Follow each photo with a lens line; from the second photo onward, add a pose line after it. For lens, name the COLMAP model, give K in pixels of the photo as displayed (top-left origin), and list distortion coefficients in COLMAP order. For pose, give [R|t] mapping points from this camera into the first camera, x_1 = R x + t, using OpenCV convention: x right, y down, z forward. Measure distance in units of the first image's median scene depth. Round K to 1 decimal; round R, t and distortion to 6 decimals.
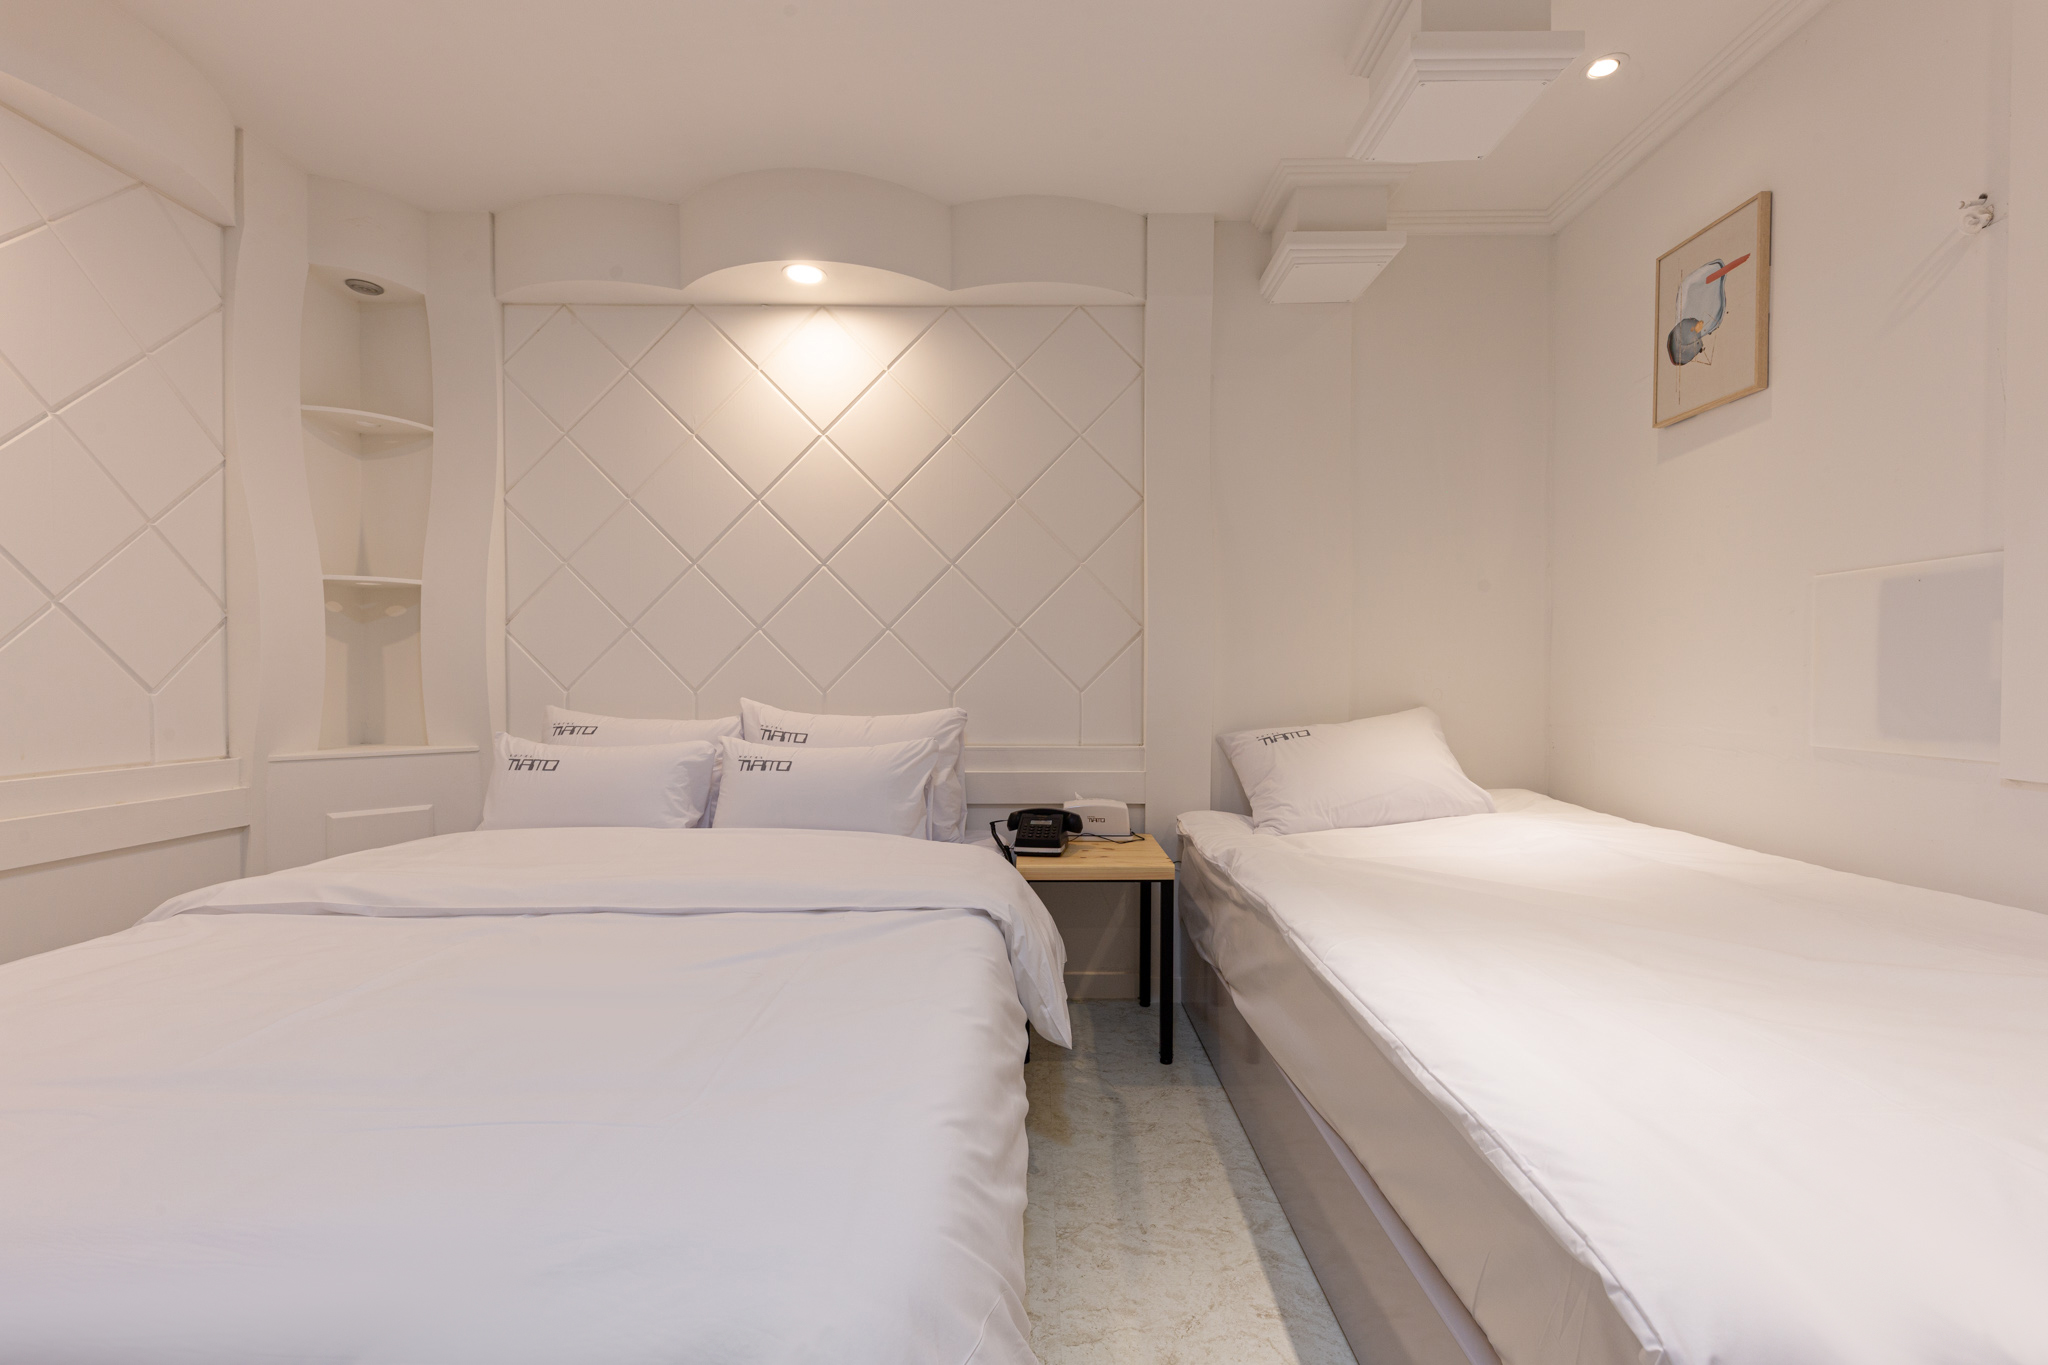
lens RADIAL K [[844.2, 0, 1024.0], [0, 844.2, 682.5], [0, 0, 1]] dist [0.022361, -0.012788]
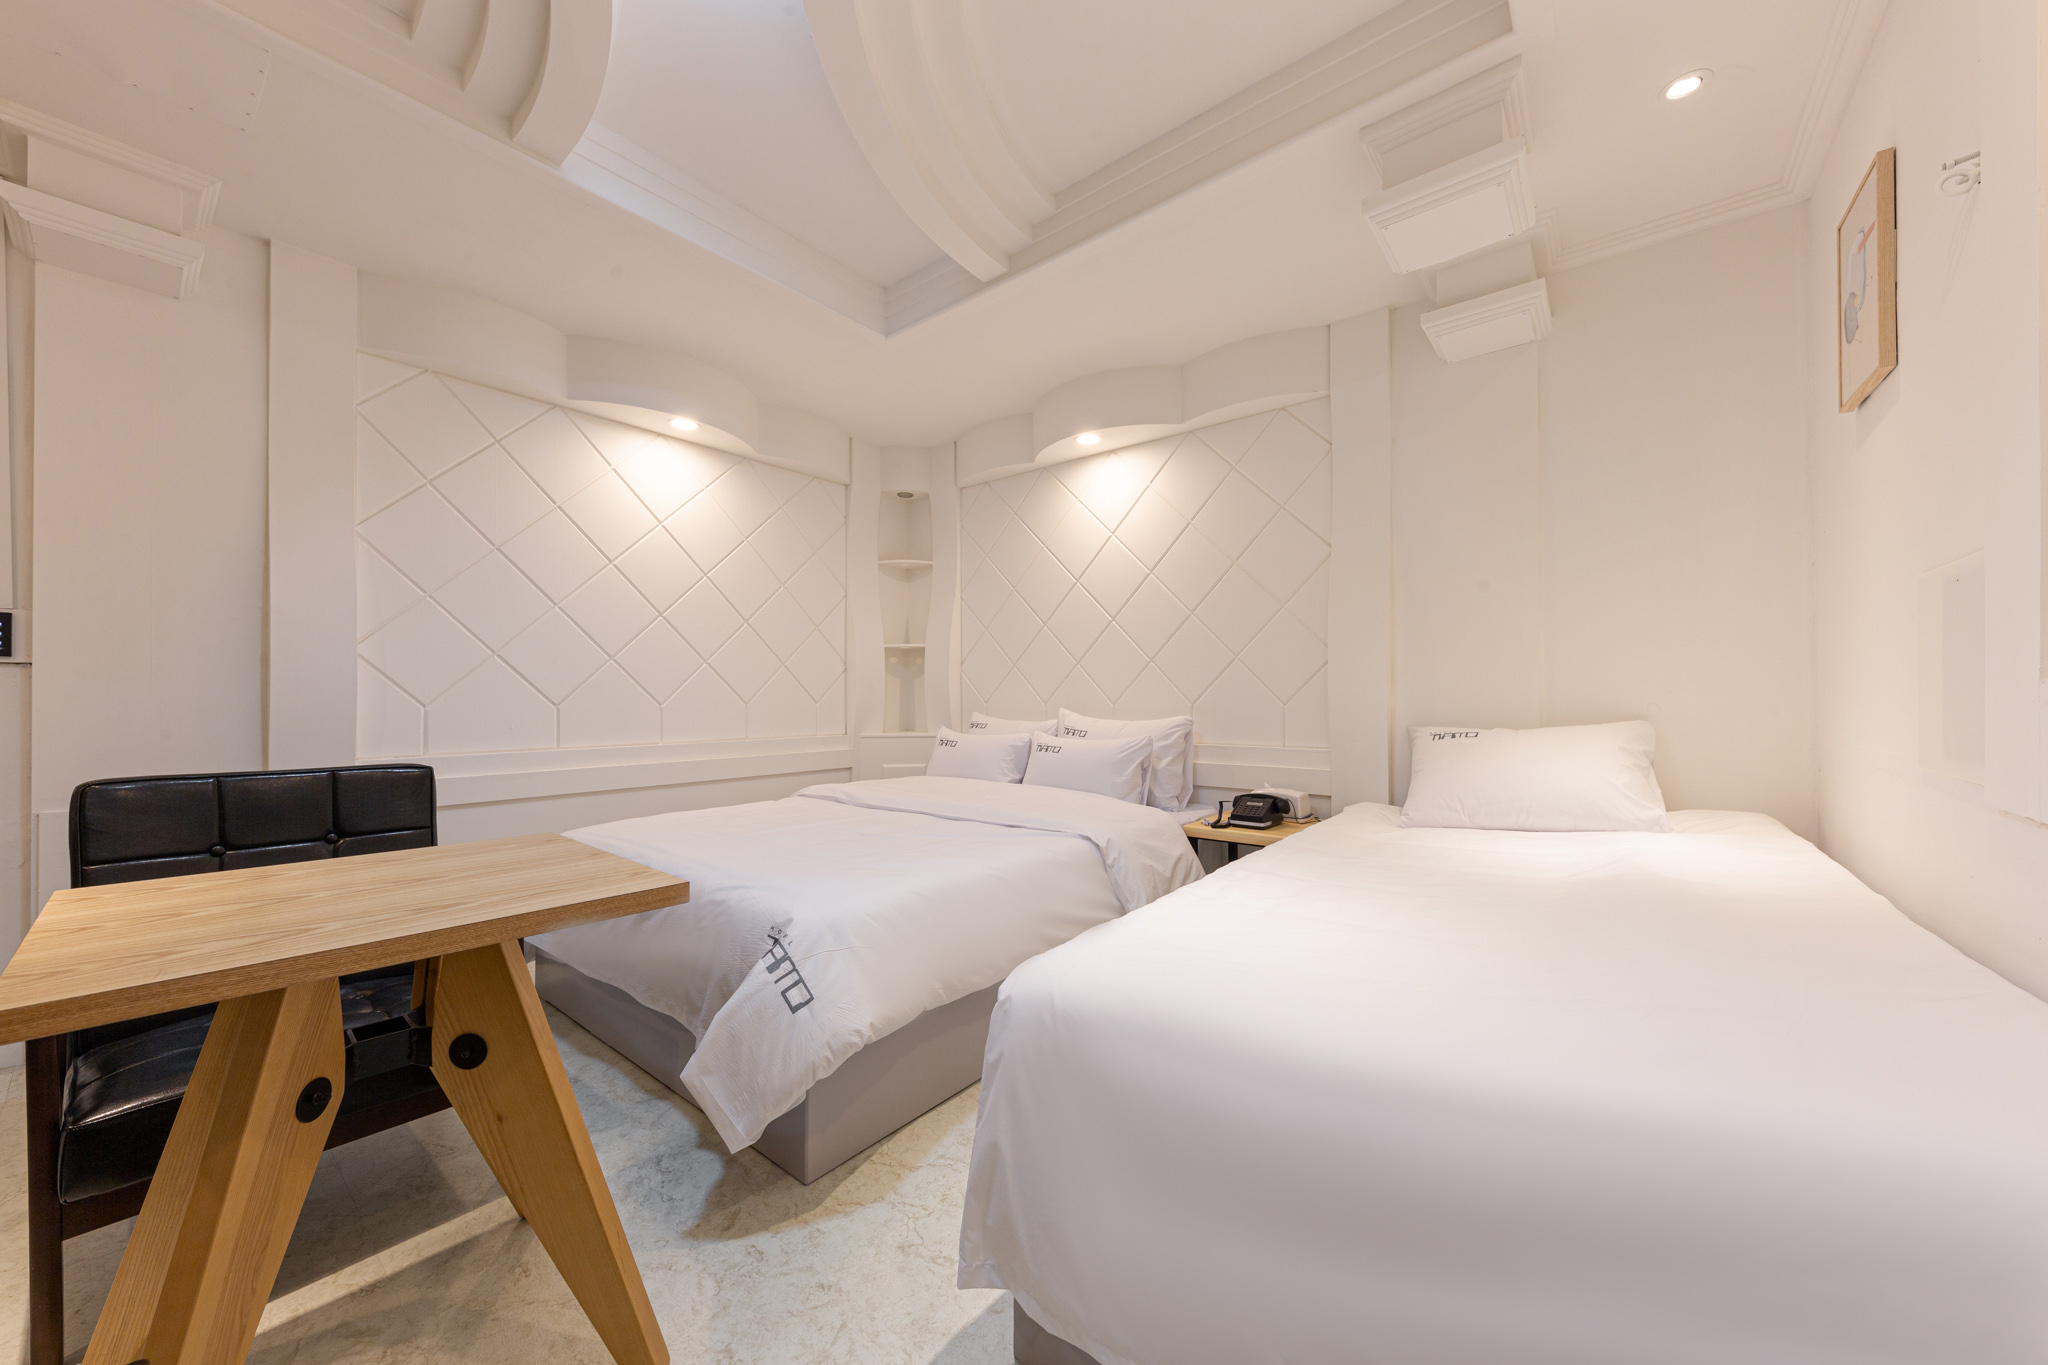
lens RADIAL K [[732.2, 0, 1024.0], [0, 732.2, 682.5], [0, 0, 1]] dist [-0.000043, -0.000063]
pose [[0.778485, -0.015790, -0.627464, 0.494606], [0.002824, 0.999762, -0.021655, -0.000293], [0.627657, 0.015086, 0.778344, -0.125931]]
